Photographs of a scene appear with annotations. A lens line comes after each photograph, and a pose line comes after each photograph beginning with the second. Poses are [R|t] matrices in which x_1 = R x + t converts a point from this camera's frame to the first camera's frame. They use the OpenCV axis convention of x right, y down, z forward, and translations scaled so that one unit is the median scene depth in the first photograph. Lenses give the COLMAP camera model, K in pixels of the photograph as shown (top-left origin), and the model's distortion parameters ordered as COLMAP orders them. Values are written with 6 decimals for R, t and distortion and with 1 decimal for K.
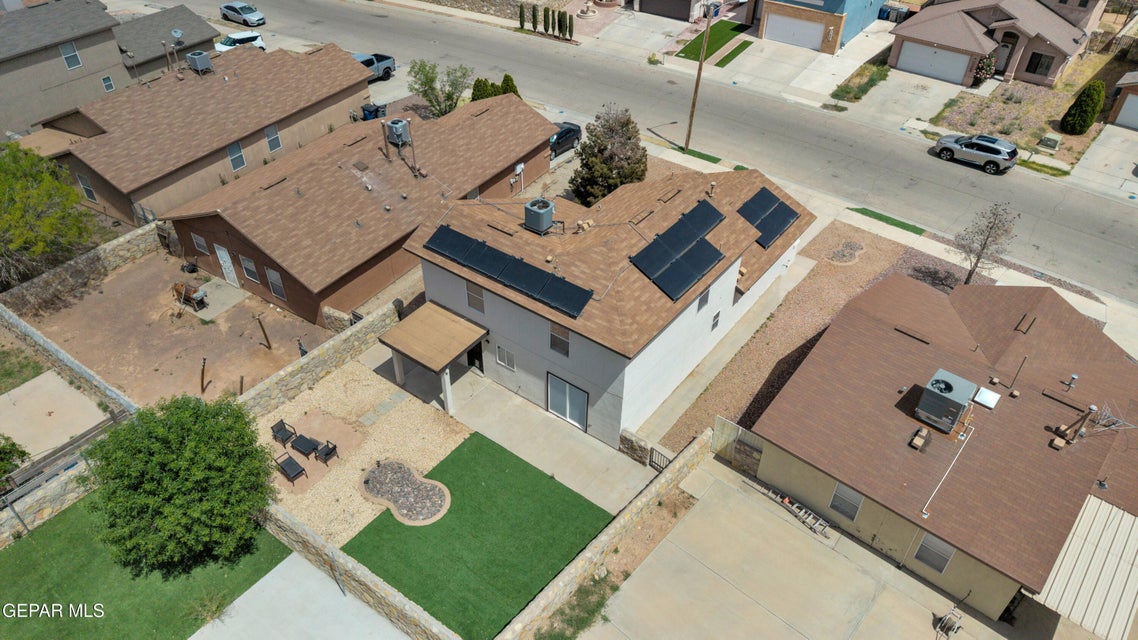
lens RADIAL K [[764.2, 0, 569.0], [0, 764.2, 320.0], [0, 0, 1]] dist [0.009073, -0.000943]
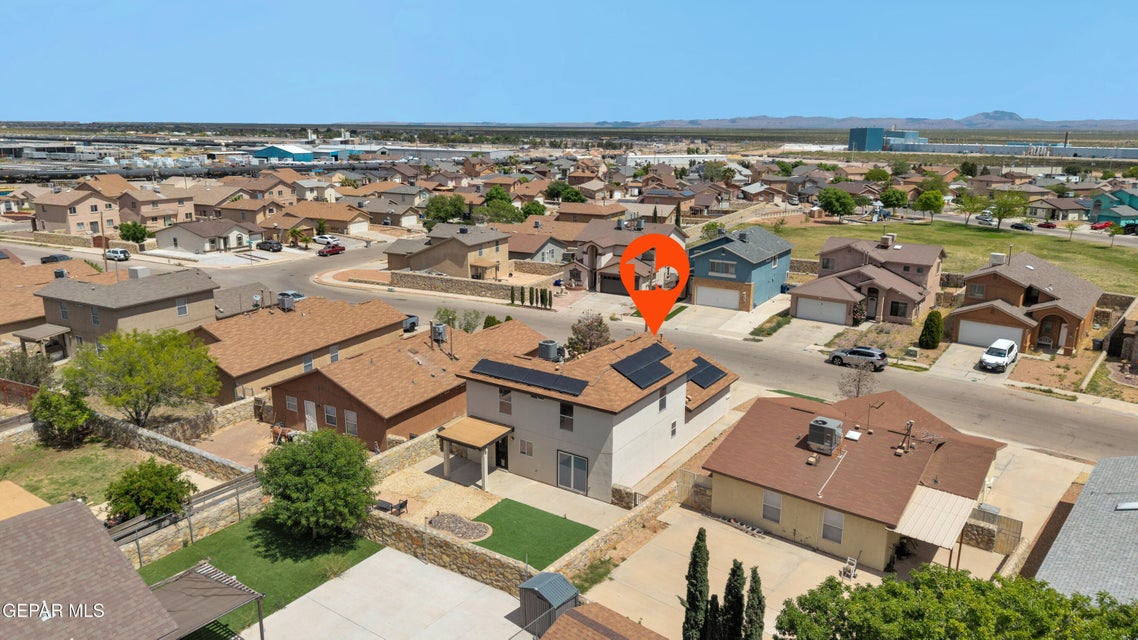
lens RADIAL K [[755.8, 0, 571.4], [0, 755.8, 320.6], [0, 0, 1]] dist [0.055350, -0.071401]
pose [[0.998333, -0.021282, 0.053654, -0.048384], [0.041712, 0.908507, -0.415782, 0.287923], [-0.039896, 0.417327, 0.907880, -0.249907]]
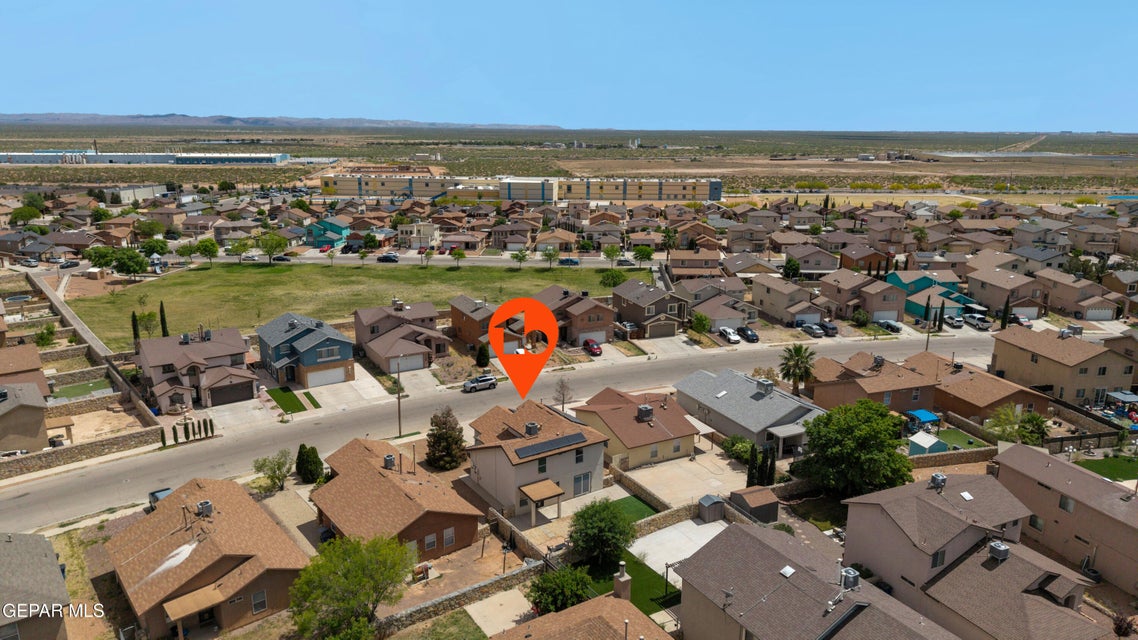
lens RADIAL K [[757.4, 0, 569.0], [0, 757.4, 320.0], [0, 0, 1]] dist [0.074400, -0.138011]
pose [[0.344221, -0.243447, 0.906778, -1.450480], [0.589704, 0.807589, -0.007039, -0.226974], [-0.730590, 0.537153, 0.421551, -0.214497]]
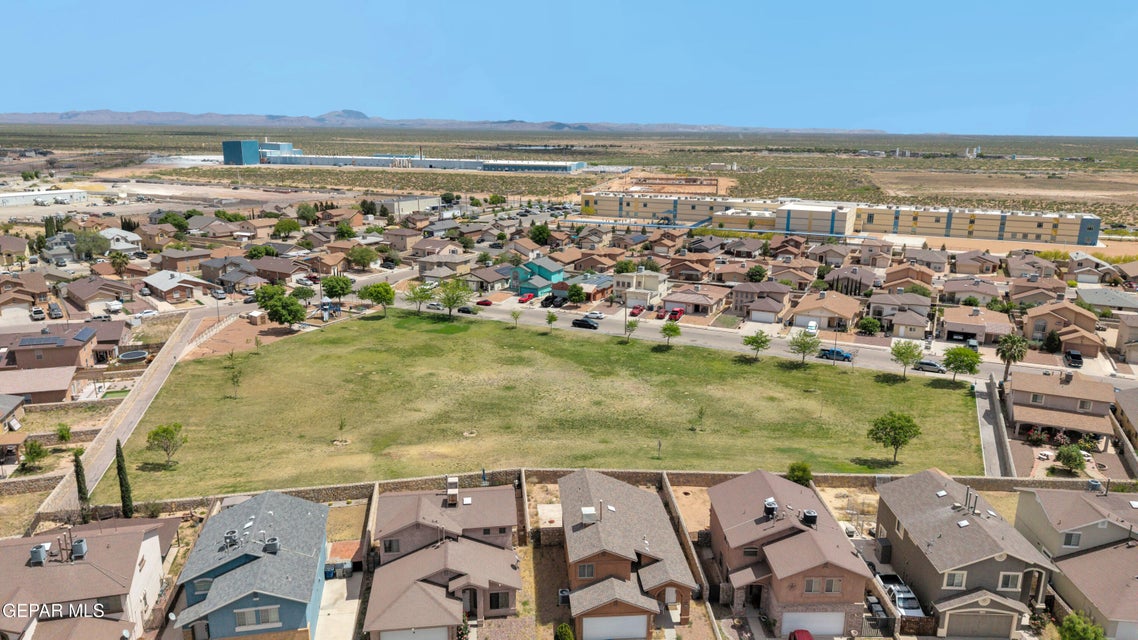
lens RADIAL K [[755.8, 0, 571.4], [0, 755.8, 320.6], [0, 0, 1]] dist [0.055350, -0.071401]
pose [[0.676099, -0.189781, 0.711950, -0.018416], [0.465428, 0.859076, -0.212991, -0.516681], [-0.571198, 0.475365, 0.669150, 0.032286]]
